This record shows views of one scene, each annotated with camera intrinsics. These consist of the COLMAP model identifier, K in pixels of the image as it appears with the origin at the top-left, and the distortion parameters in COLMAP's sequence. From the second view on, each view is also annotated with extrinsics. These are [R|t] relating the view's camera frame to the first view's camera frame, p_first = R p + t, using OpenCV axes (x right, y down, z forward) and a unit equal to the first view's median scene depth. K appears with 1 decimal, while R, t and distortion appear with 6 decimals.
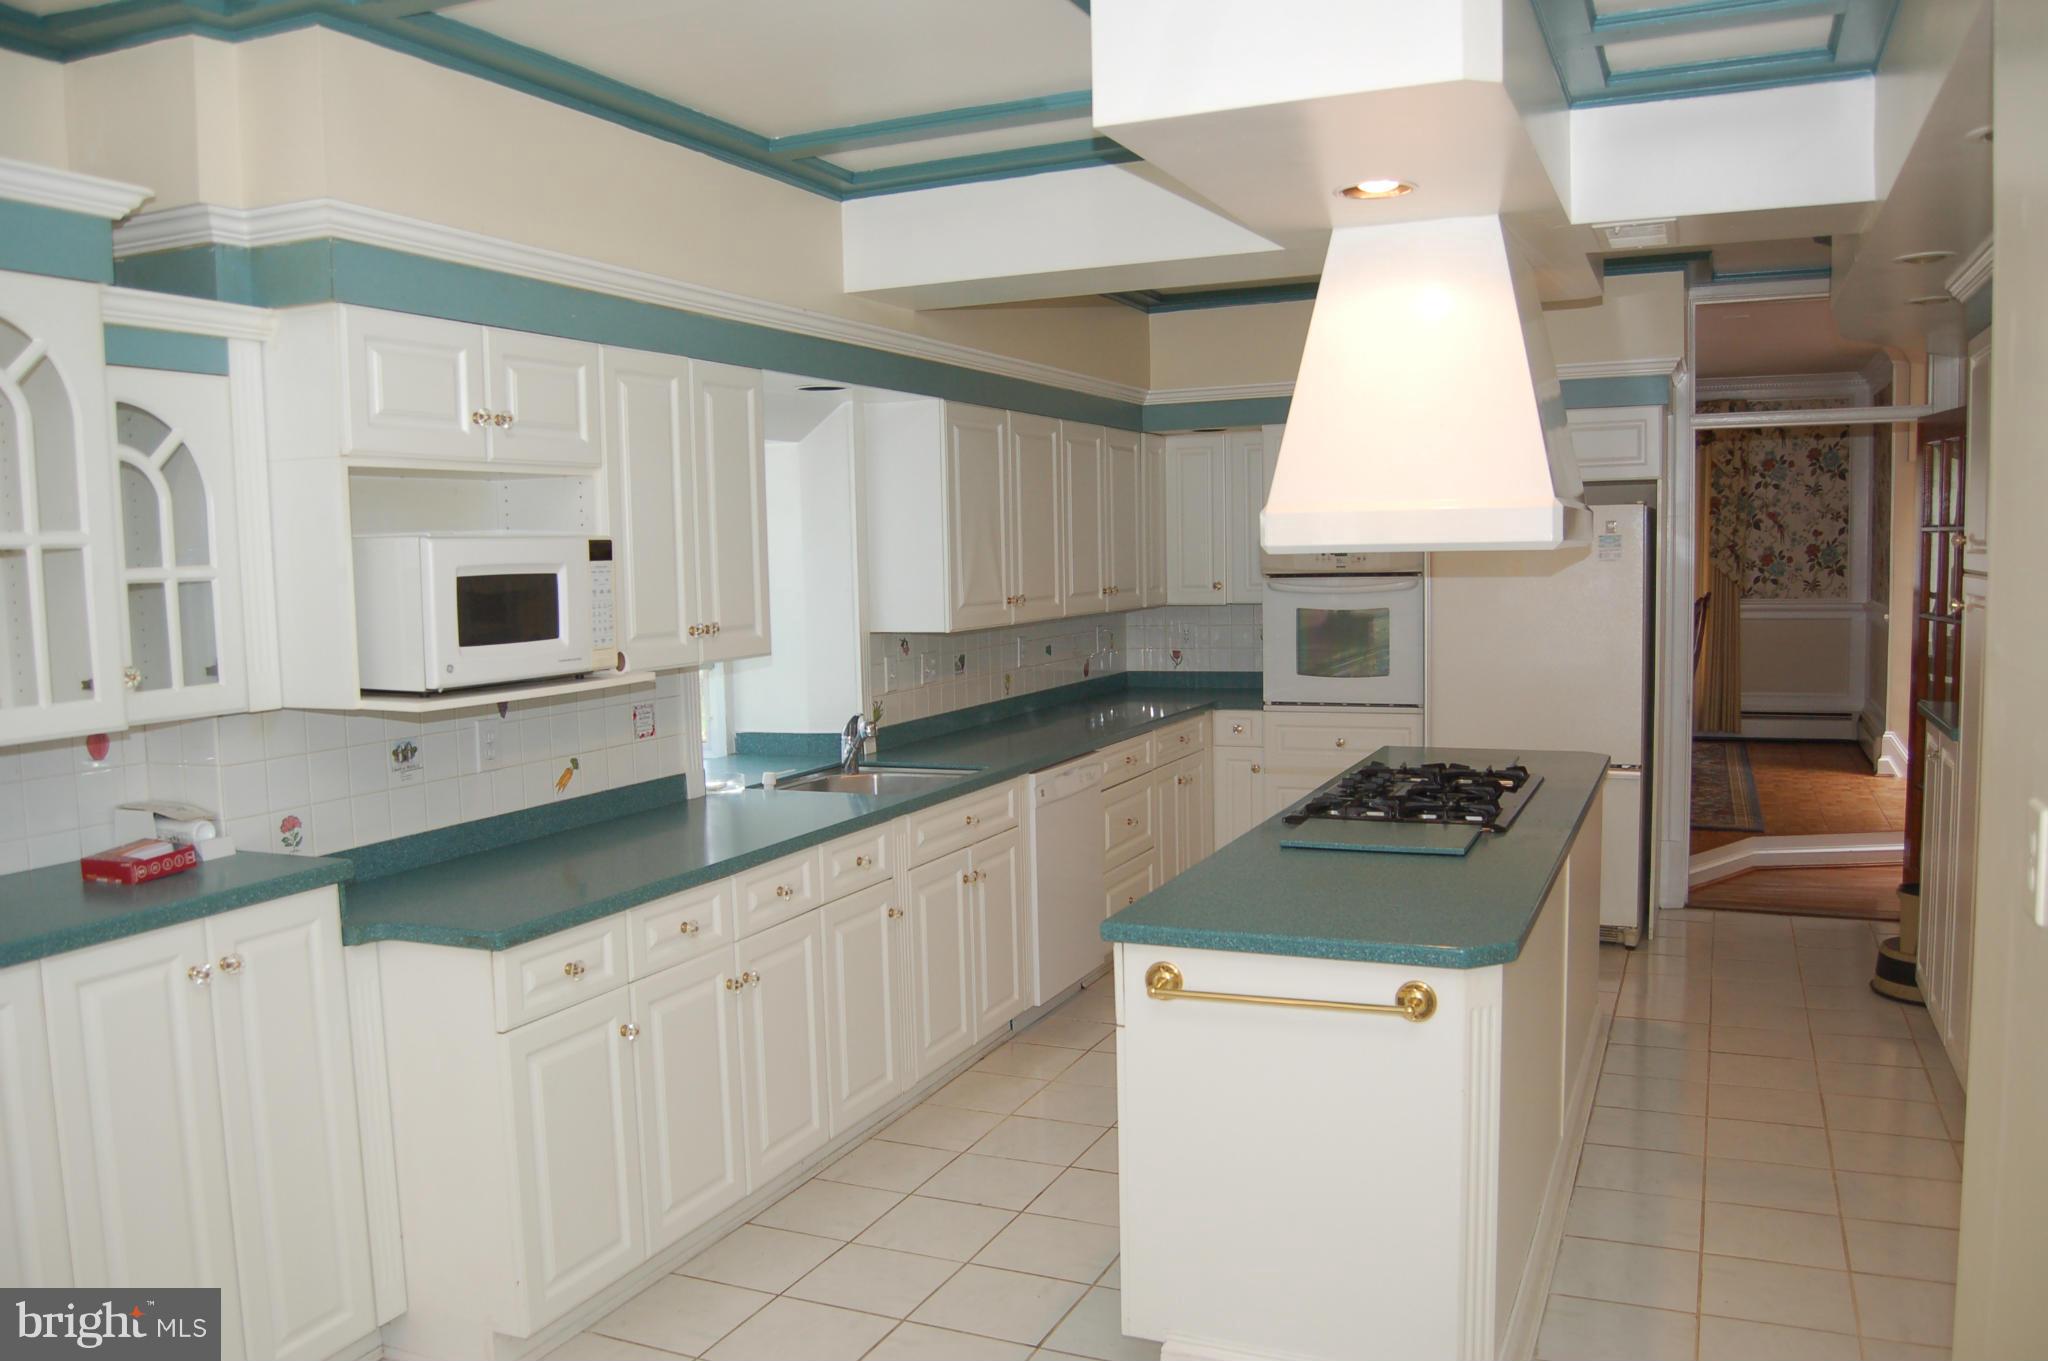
lens RADIAL K [[1599.8, 0, 1014.2], [0, 1599.8, 714.6], [0, 0, 1]] dist [-0.094861, 0.038183]
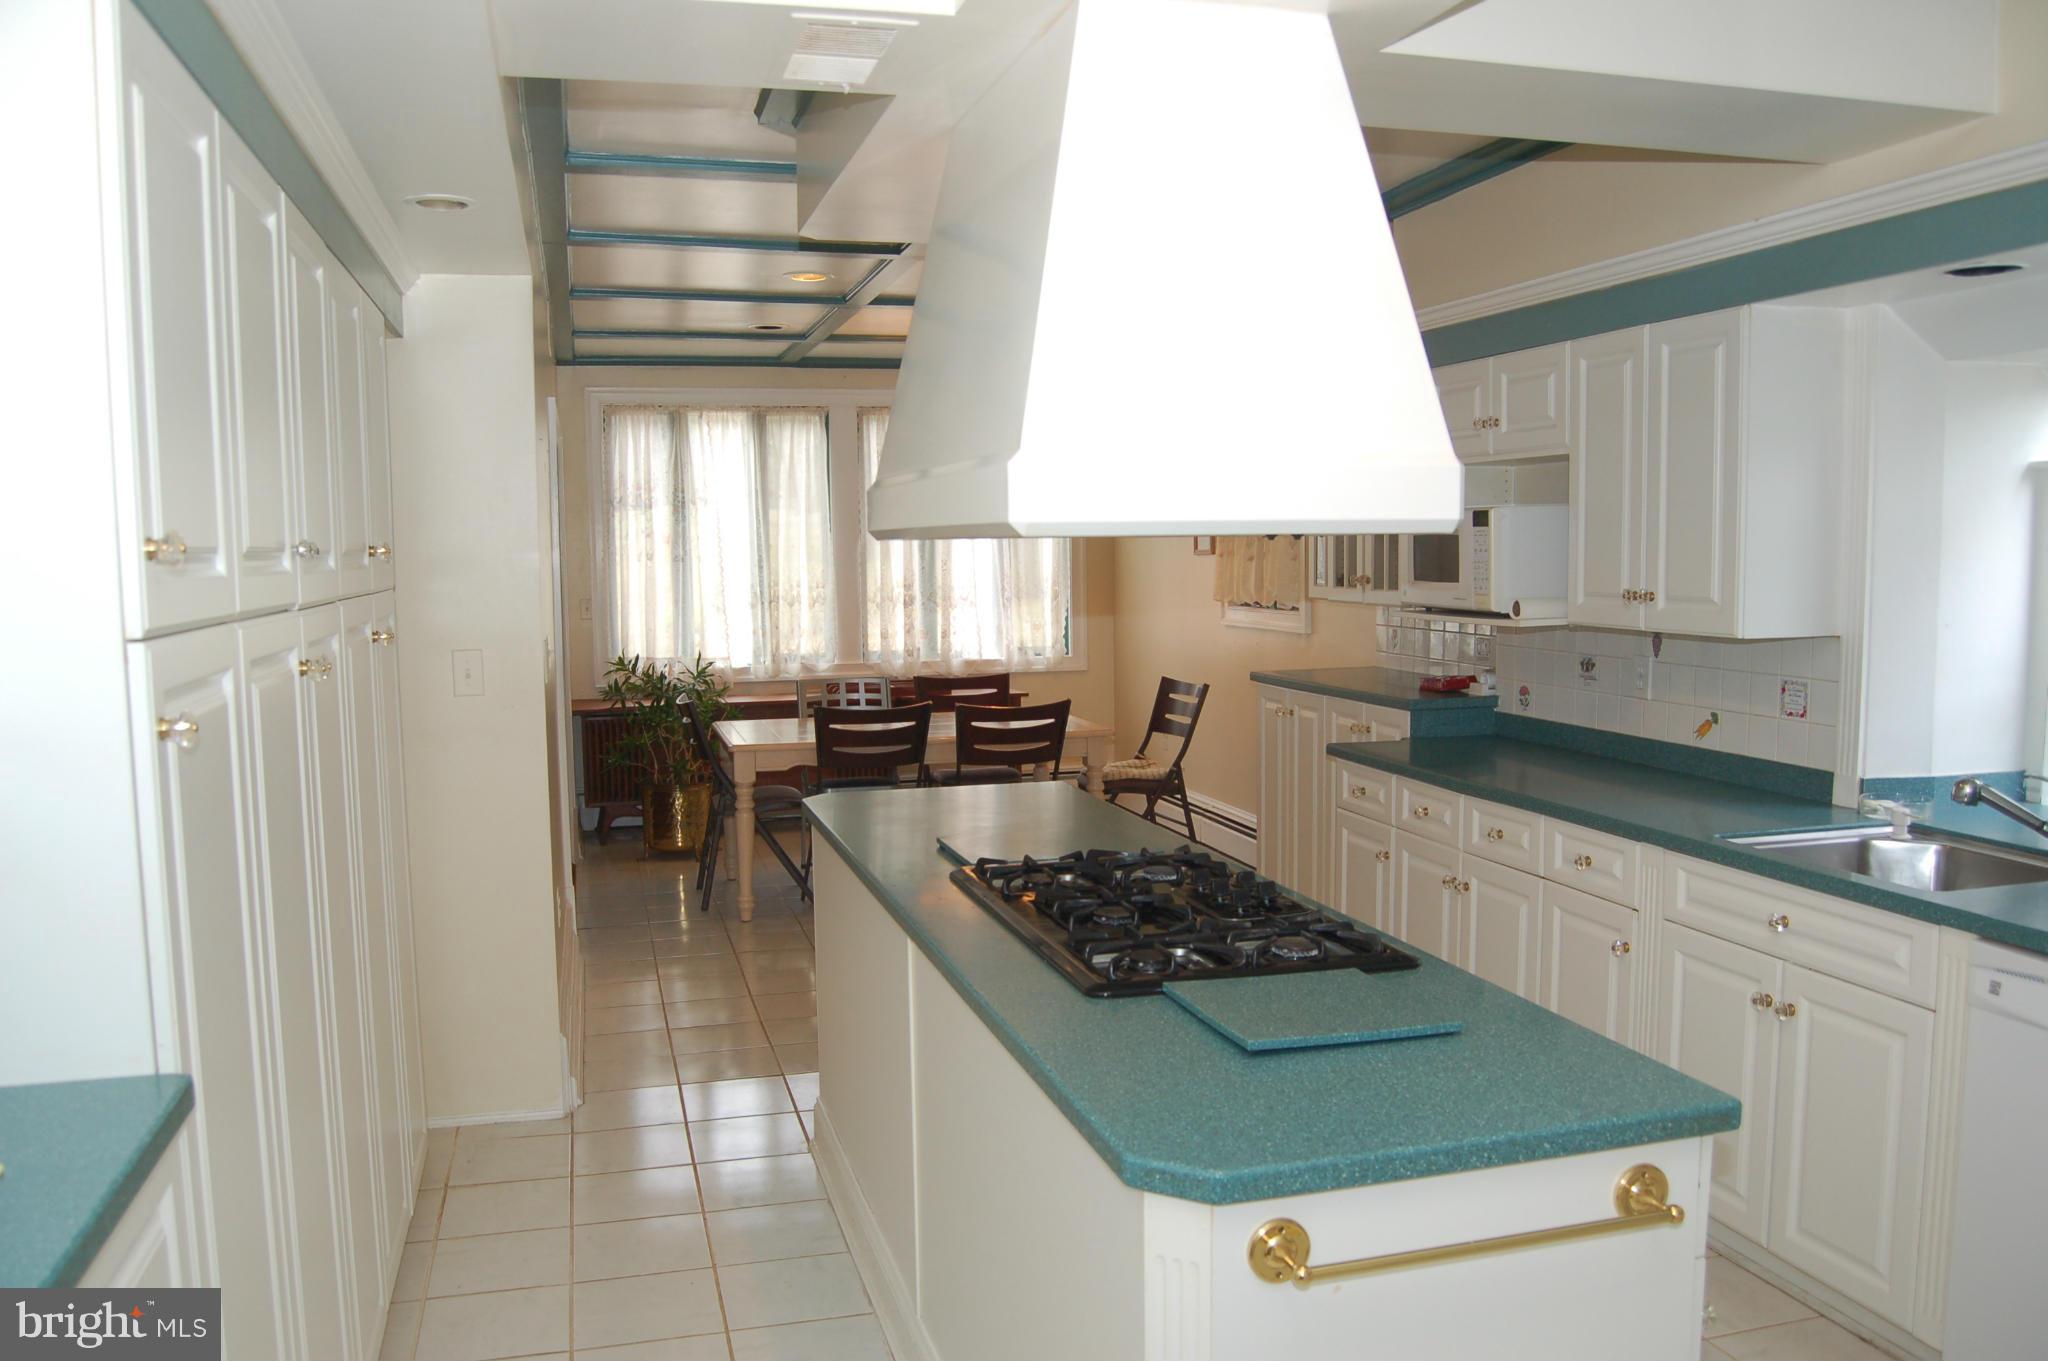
lens RADIAL K [[1599.8, 0, 1014.2], [0, 1599.8, 714.6], [0, 0, 1]] dist [-0.094861, 0.038183]
pose [[-0.773903, 0.098738, -0.625559, 0.601587], [-0.035659, 0.979410, 0.198706, -0.132689], [0.632299, 0.176086, -0.754448, 1.229481]]
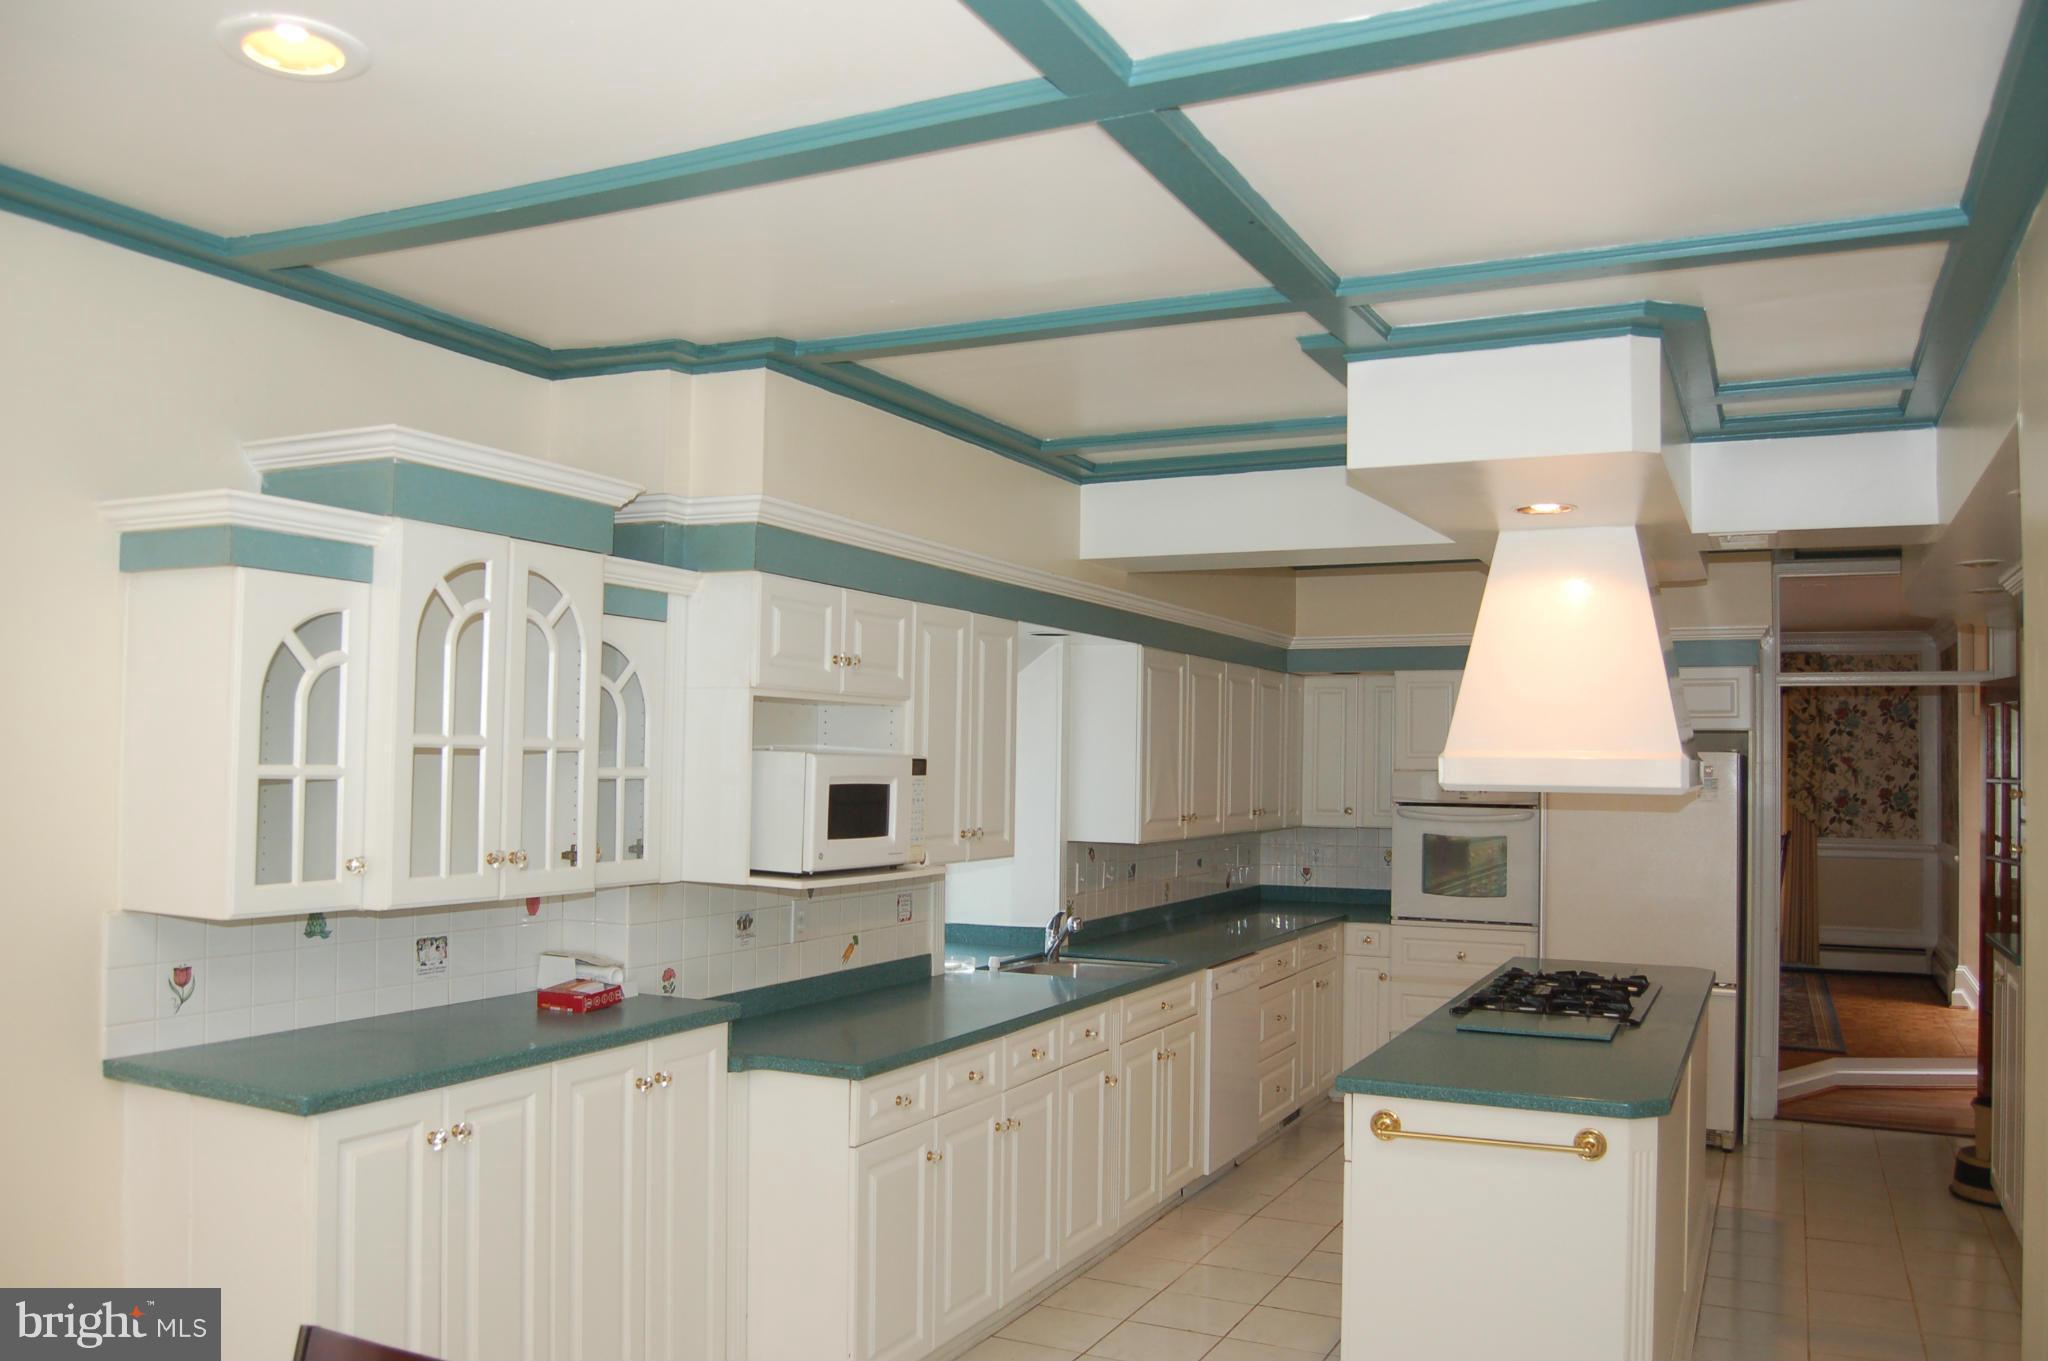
lens RADIAL K [[1599.8, 0, 1014.2], [0, 1599.8, 714.6], [0, 0, 1]] dist [-0.094861, 0.038183]
pose [[0.998566, 0.037443, -0.038250, -0.096766], [-0.042157, 0.990488, -0.130980, 0.012284], [0.032982, 0.132405, 0.990647, -0.175690]]
